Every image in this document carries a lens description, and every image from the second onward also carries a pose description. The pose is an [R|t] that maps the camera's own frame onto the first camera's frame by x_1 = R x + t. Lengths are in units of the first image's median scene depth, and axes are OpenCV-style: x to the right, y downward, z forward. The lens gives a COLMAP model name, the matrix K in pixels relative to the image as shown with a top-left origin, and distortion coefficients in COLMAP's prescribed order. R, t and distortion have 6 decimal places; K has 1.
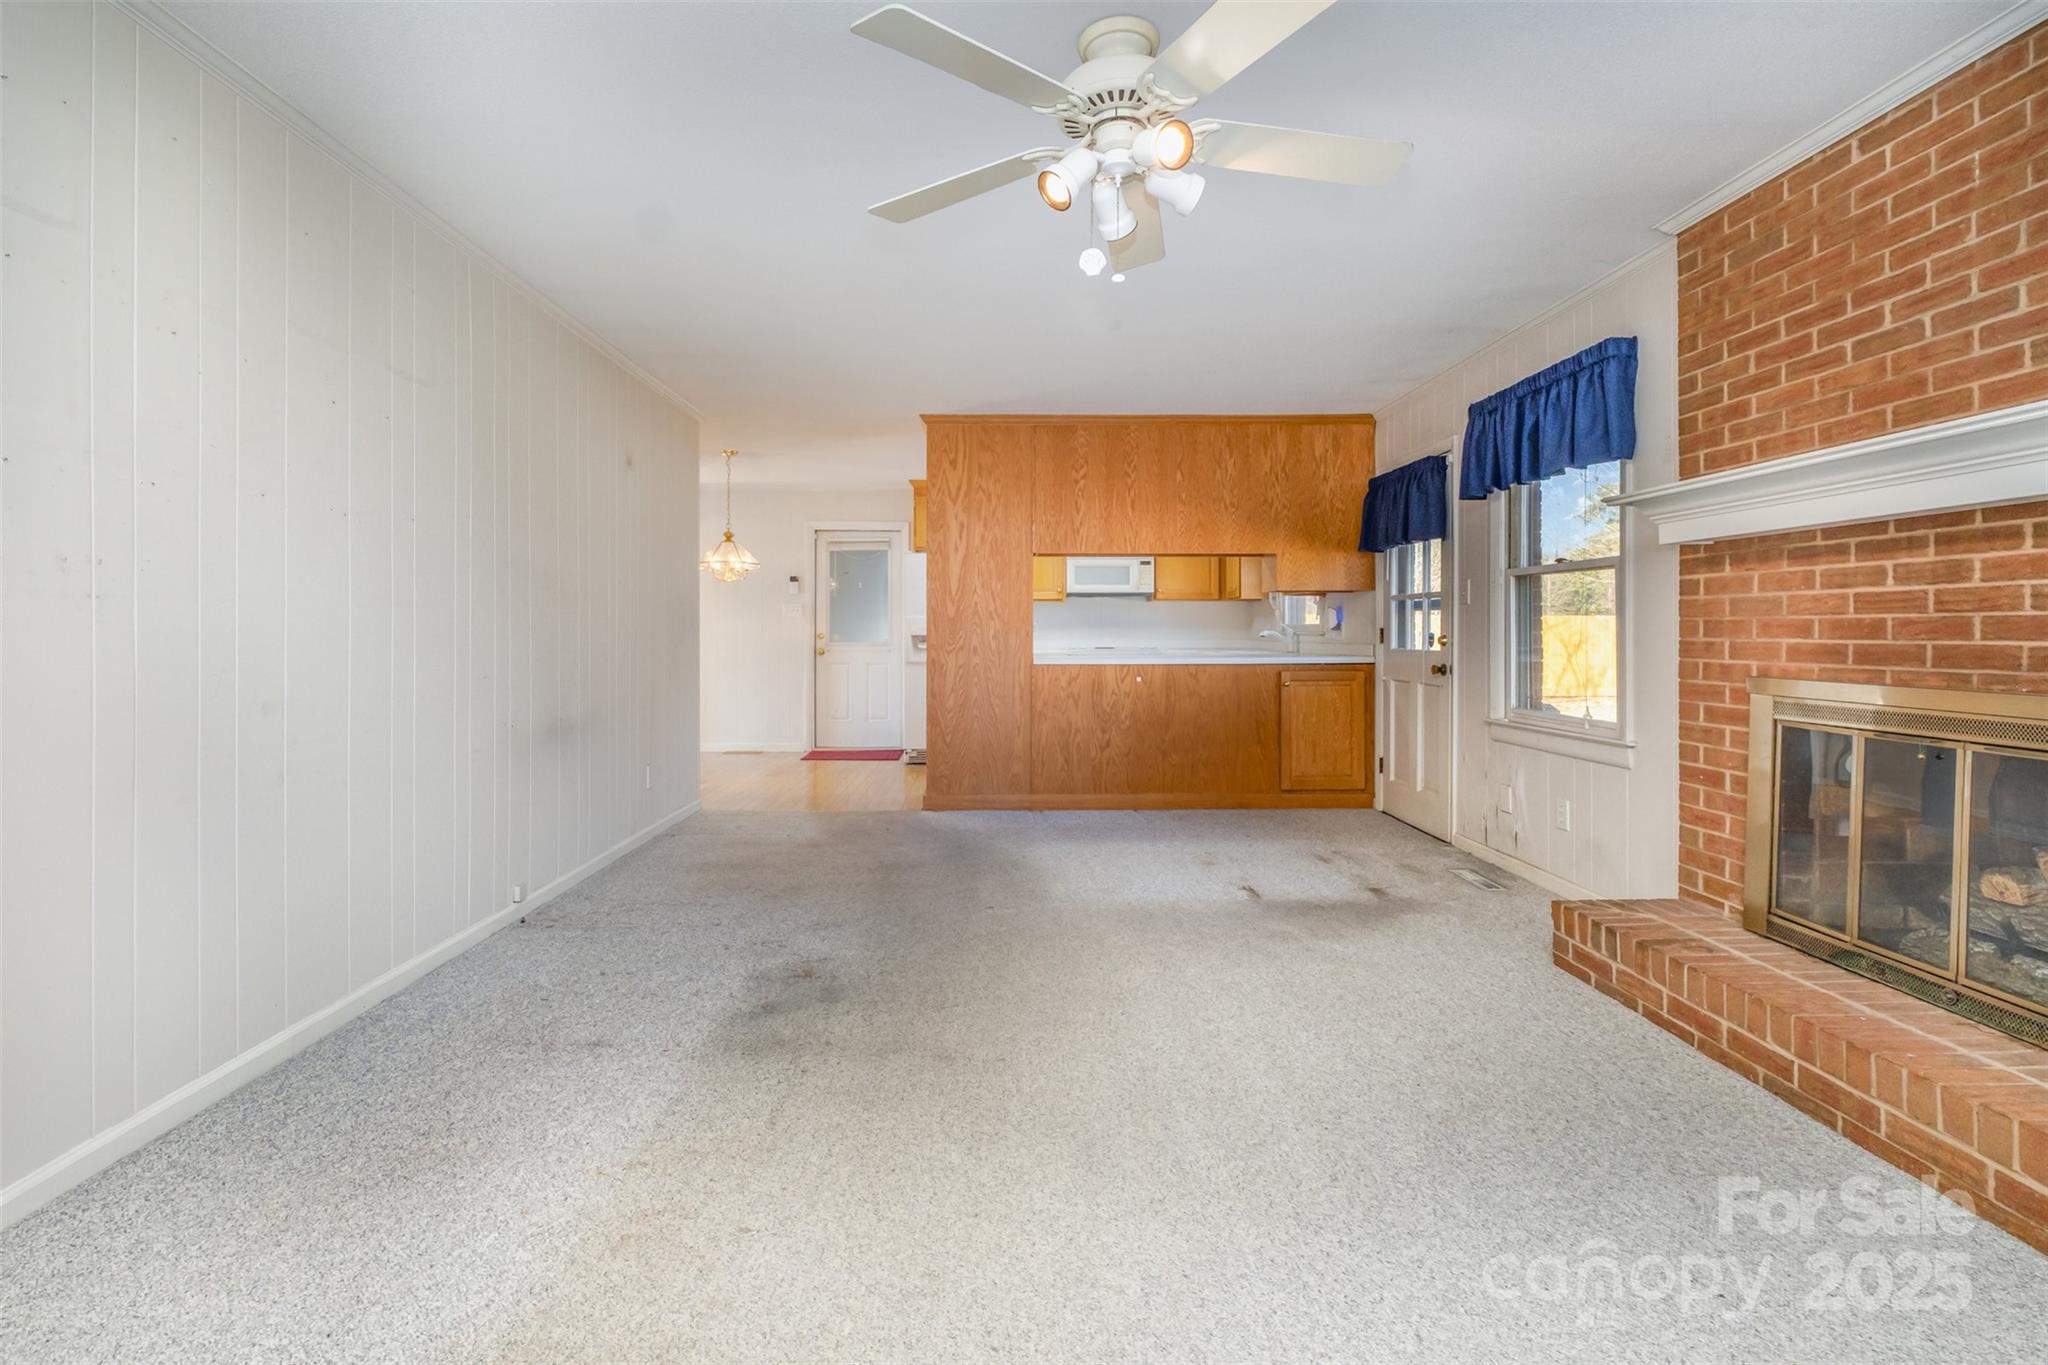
lens RADIAL K [[908.5, 0, 1014.5], [0, 908.5, 636.0], [0, 0, 1]] dist [-0.001268, -0.000048]
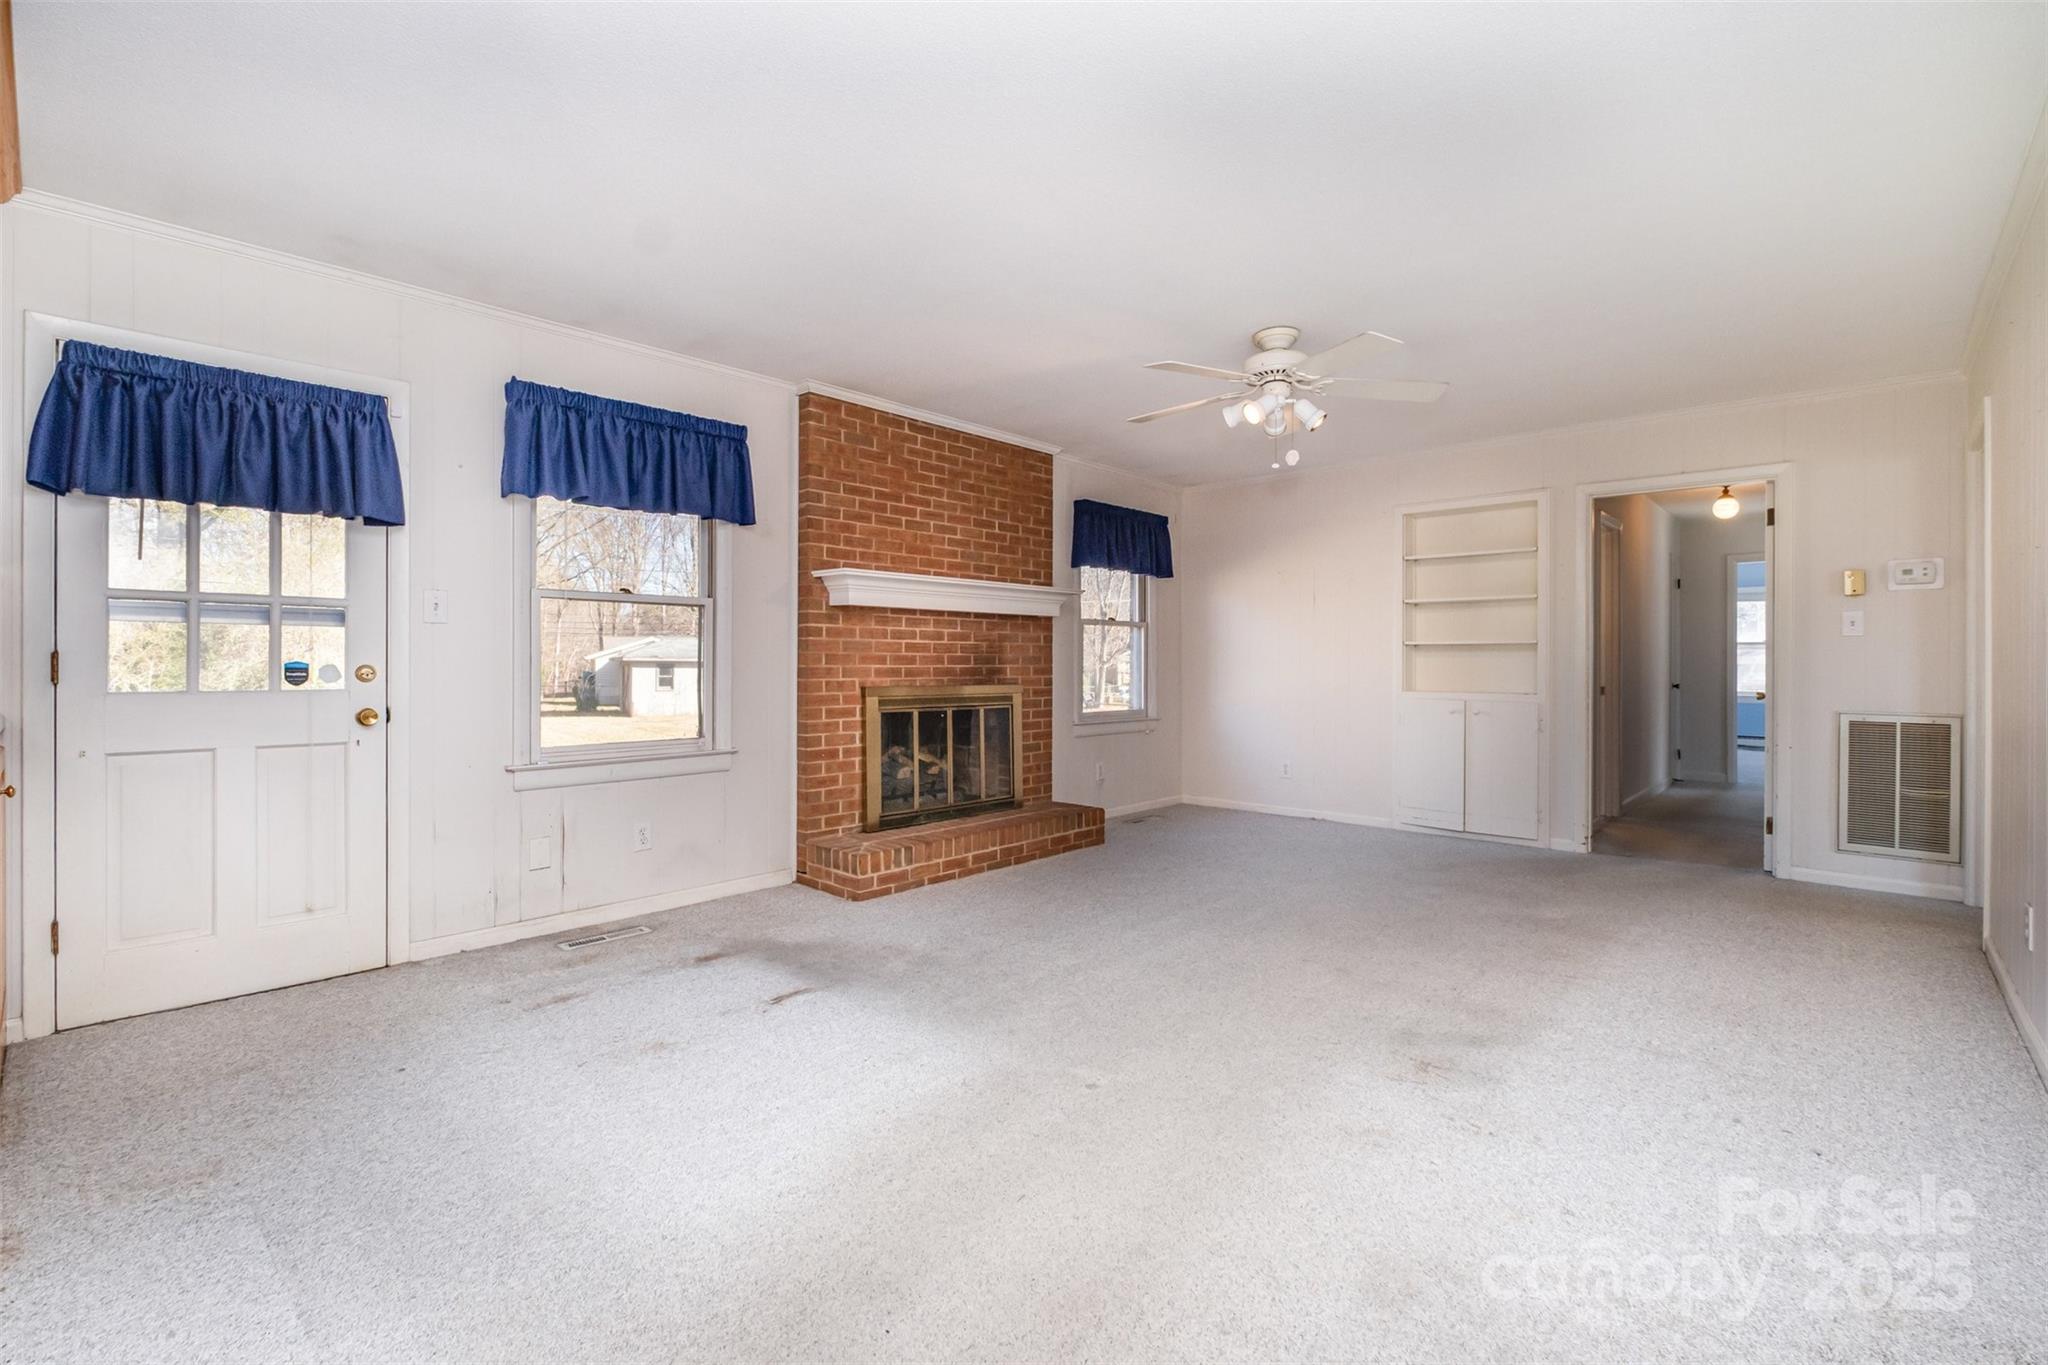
lens RADIAL K [[900.1, 0, 999.2], [0, 900.1, 667.4], [0, 0, 1]] dist [-0.001791, -0.000191]
pose [[-0.705390, -0.005247, 0.708800, -0.408424], [0.001639, 0.999958, 0.009033, -0.005655], [-0.708818, 0.007534, -0.705351, 1.412383]]
